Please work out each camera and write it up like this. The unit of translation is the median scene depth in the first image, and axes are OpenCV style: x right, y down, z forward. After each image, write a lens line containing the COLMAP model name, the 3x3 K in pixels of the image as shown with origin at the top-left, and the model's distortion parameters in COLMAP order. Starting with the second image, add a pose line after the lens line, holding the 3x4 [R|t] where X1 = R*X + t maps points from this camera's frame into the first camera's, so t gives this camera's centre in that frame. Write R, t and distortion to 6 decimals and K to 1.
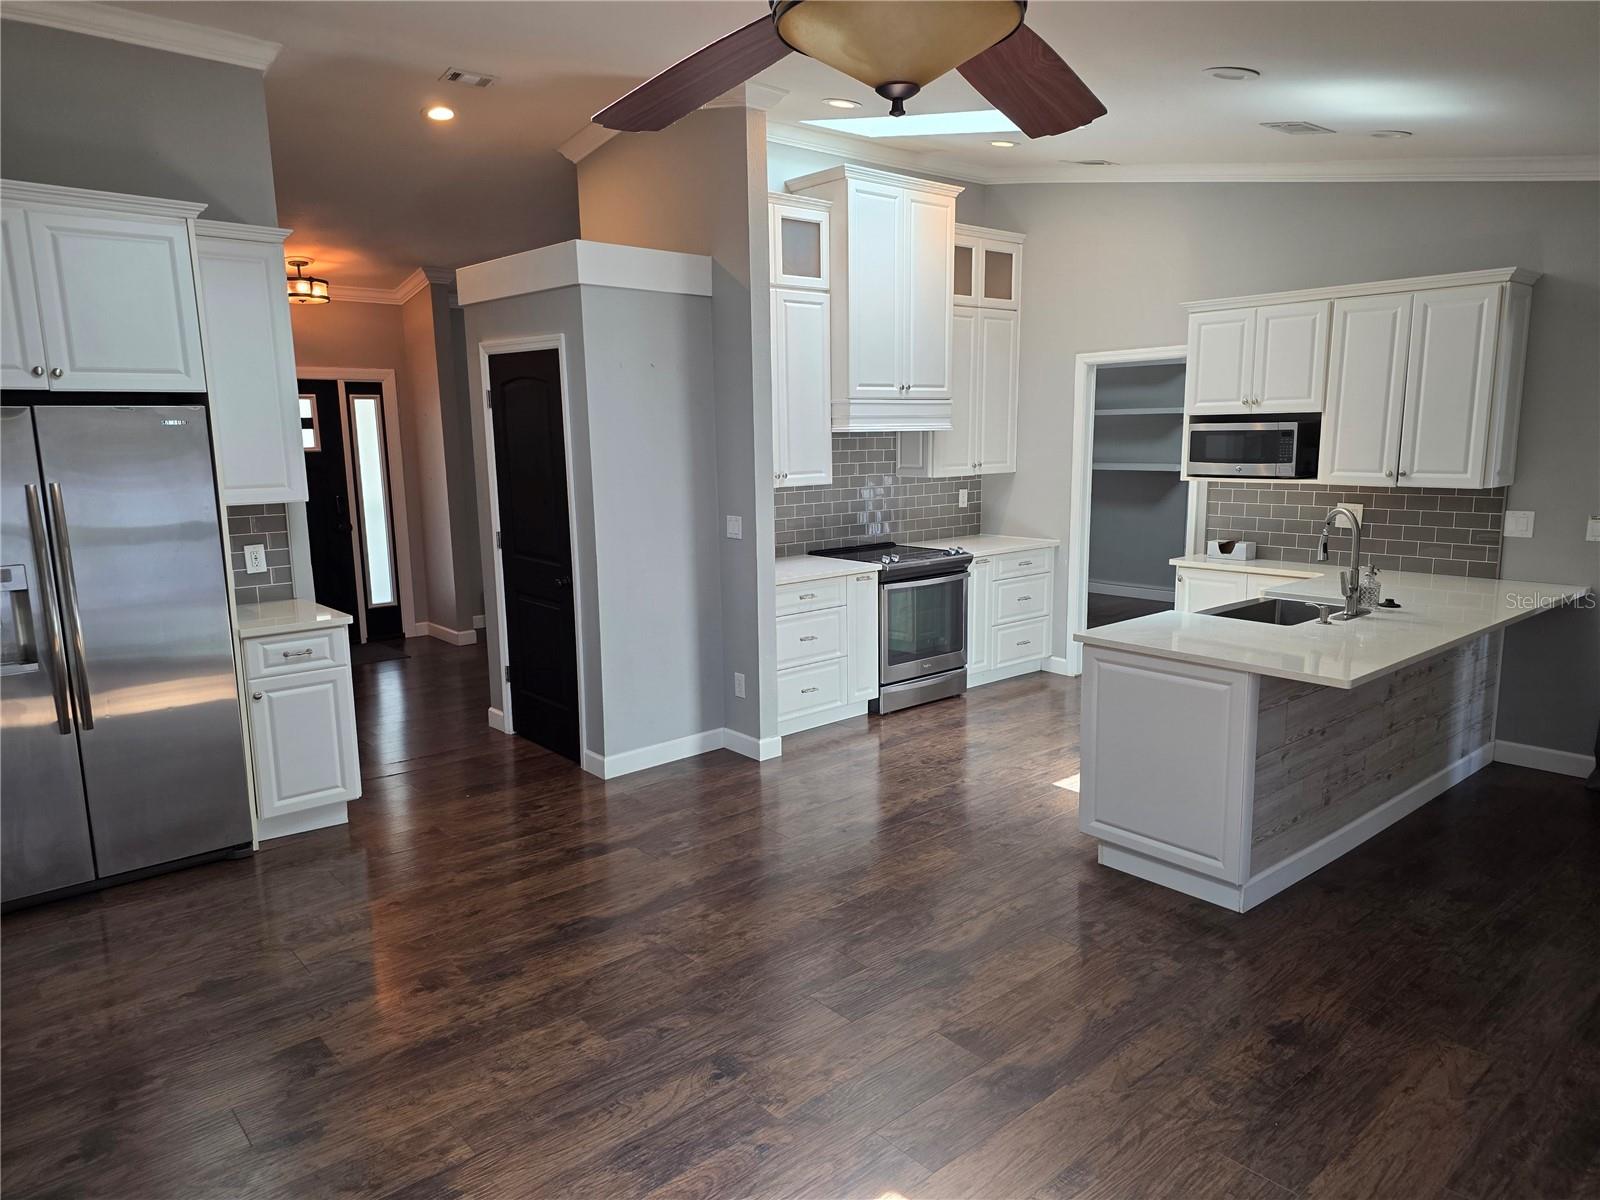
lens RADIAL K [[1063.1, 0, 805.6], [0, 1063.1, 610.4], [0, 0, 1]] dist [0.122784, -0.145293]
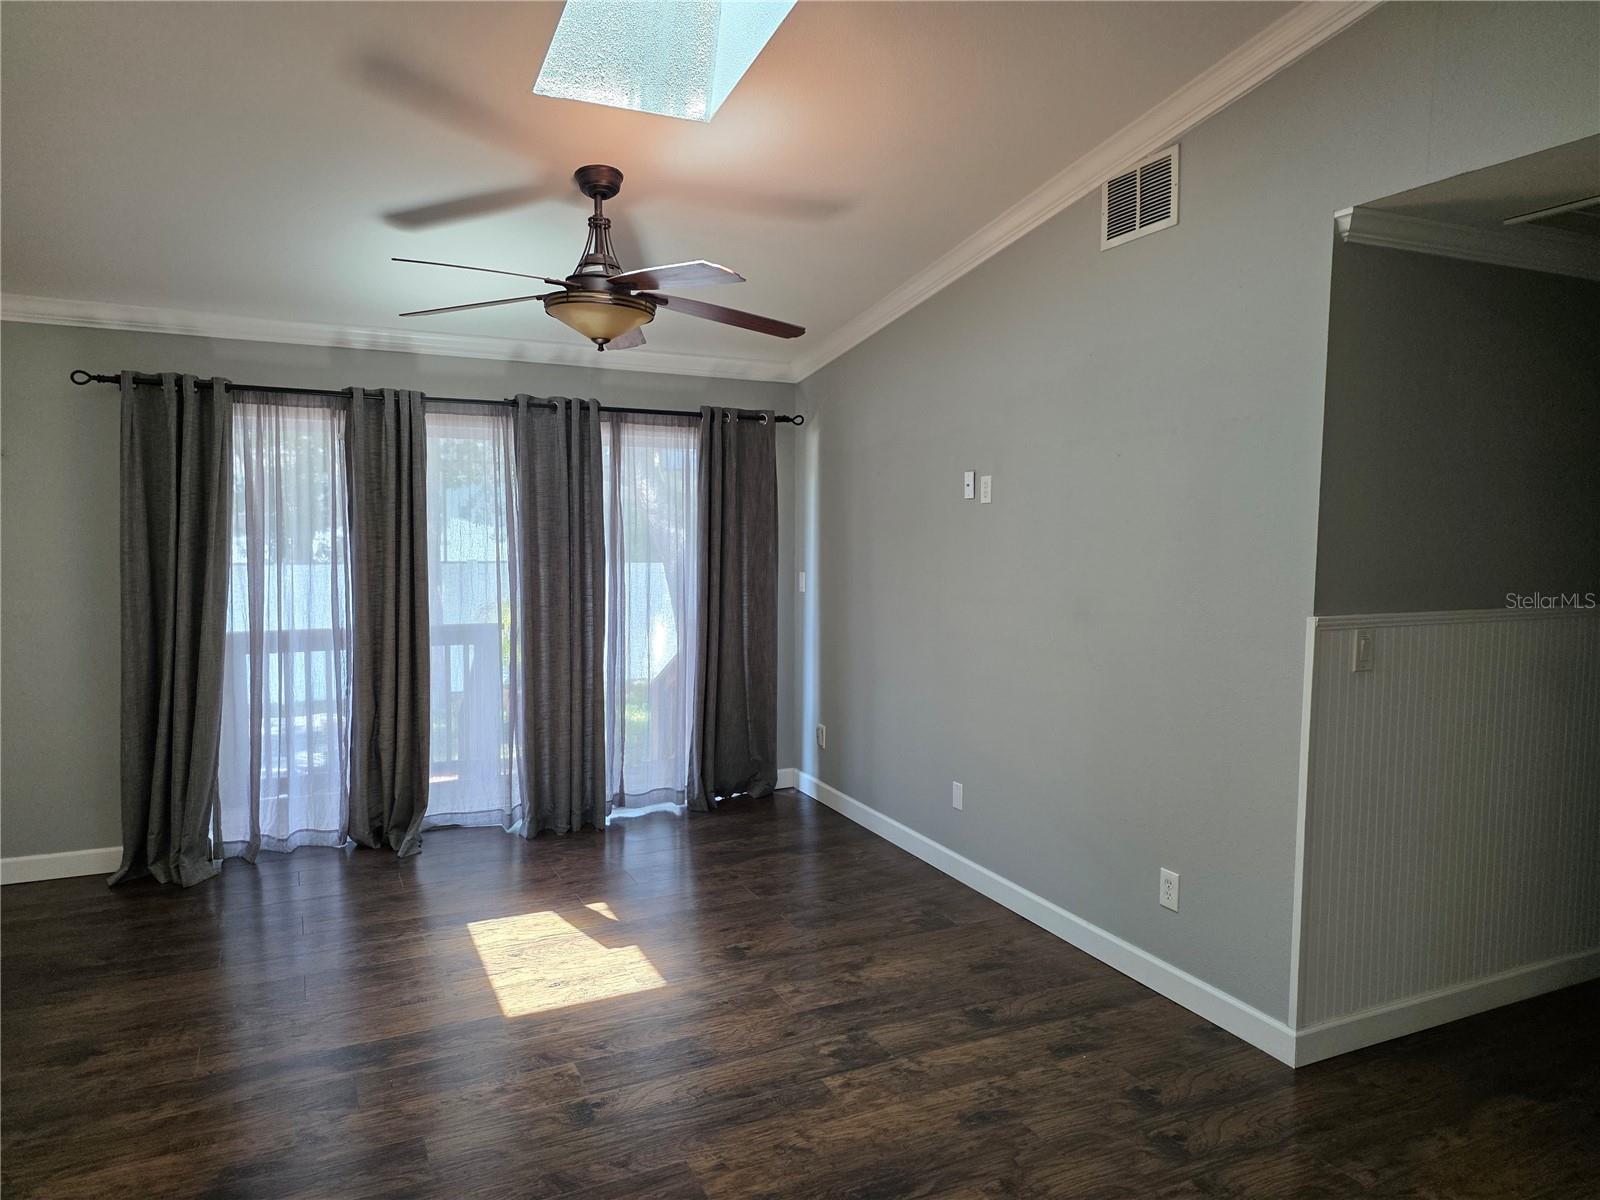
lens RADIAL K [[1054.6, 0, 802.5], [0, 1054.6, 605.2], [0, 0, 1]] dist [0.067682, -0.055301]
pose [[-0.966026, -0.016936, 0.257890, -0.309045], [0.048002, 0.968731, 0.243426, -0.156188], [-0.253949, 0.247535, -0.935006, 1.056523]]
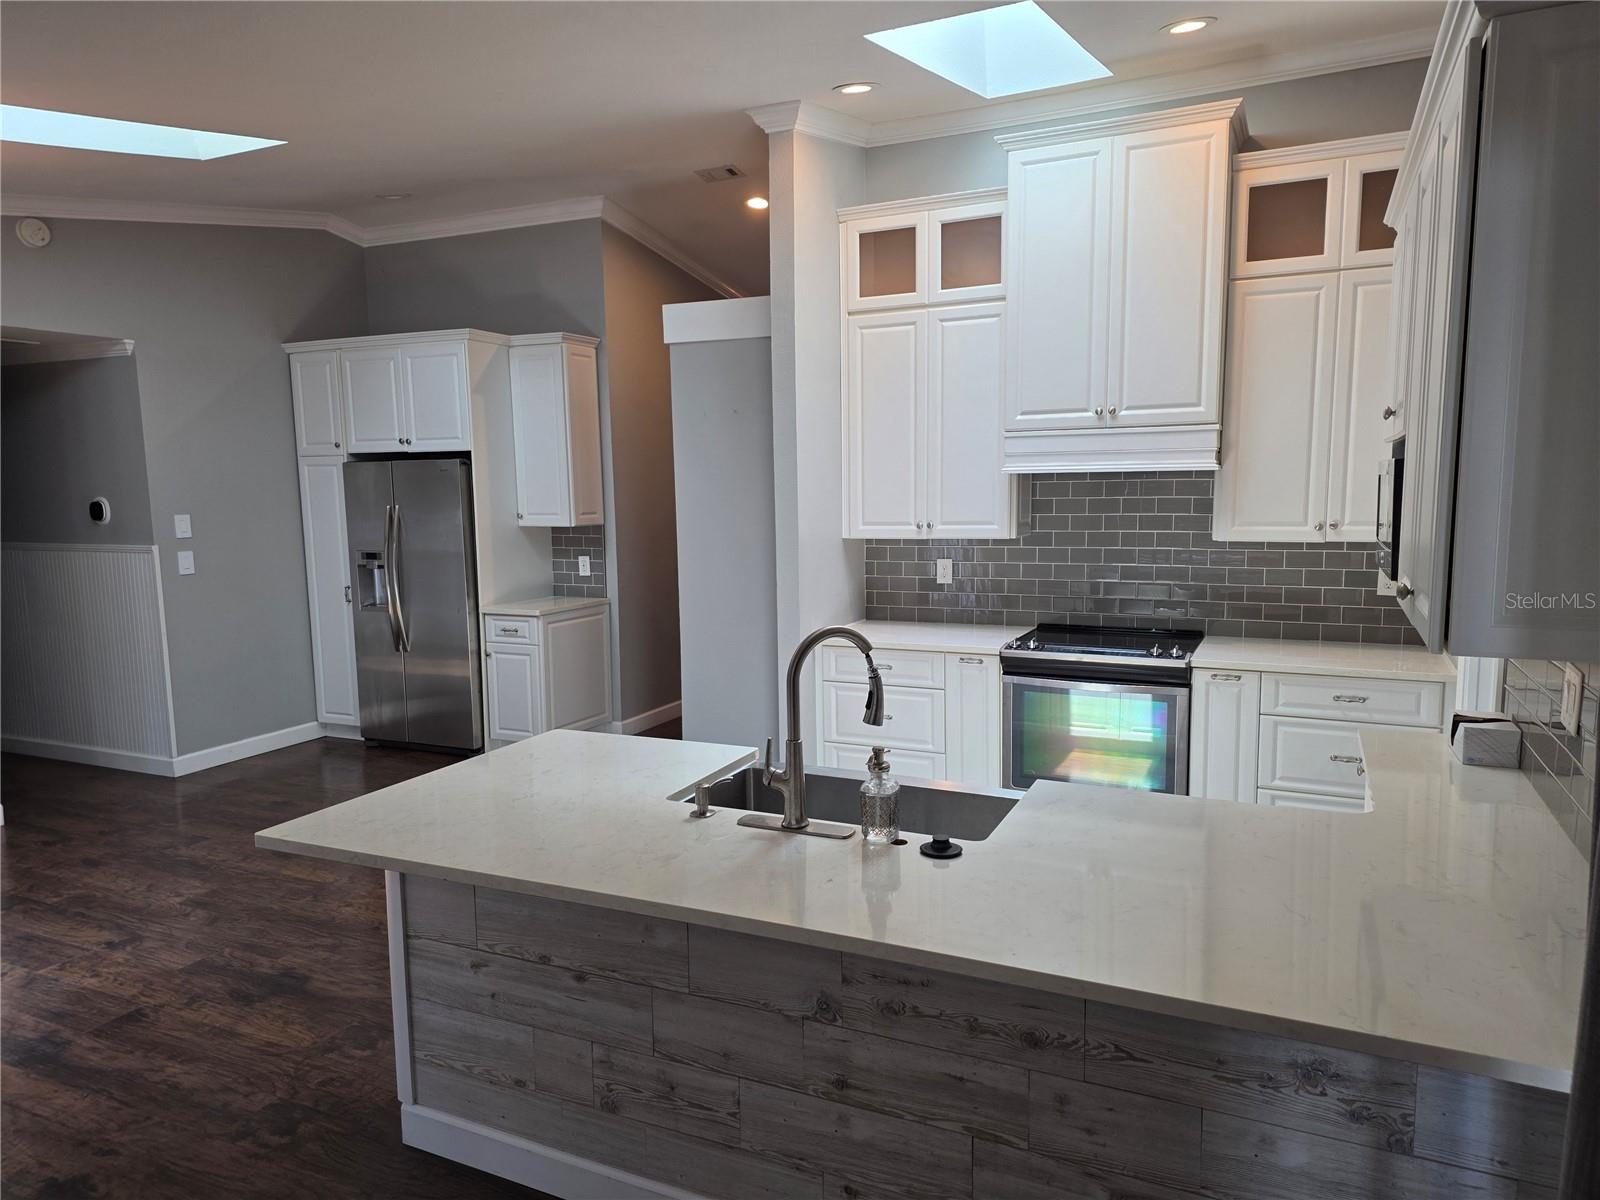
lens RADIAL K [[1054.6, 0, 802.5], [0, 1054.6, 605.2], [0, 0, 1]] dist [0.067682, -0.055301]
pose [[0.399375, 0.114046, -0.909666, 0.869257], [-0.148311, 0.987200, 0.058653, -0.120832], [0.904712, 0.111489, 0.411178, 0.705348]]
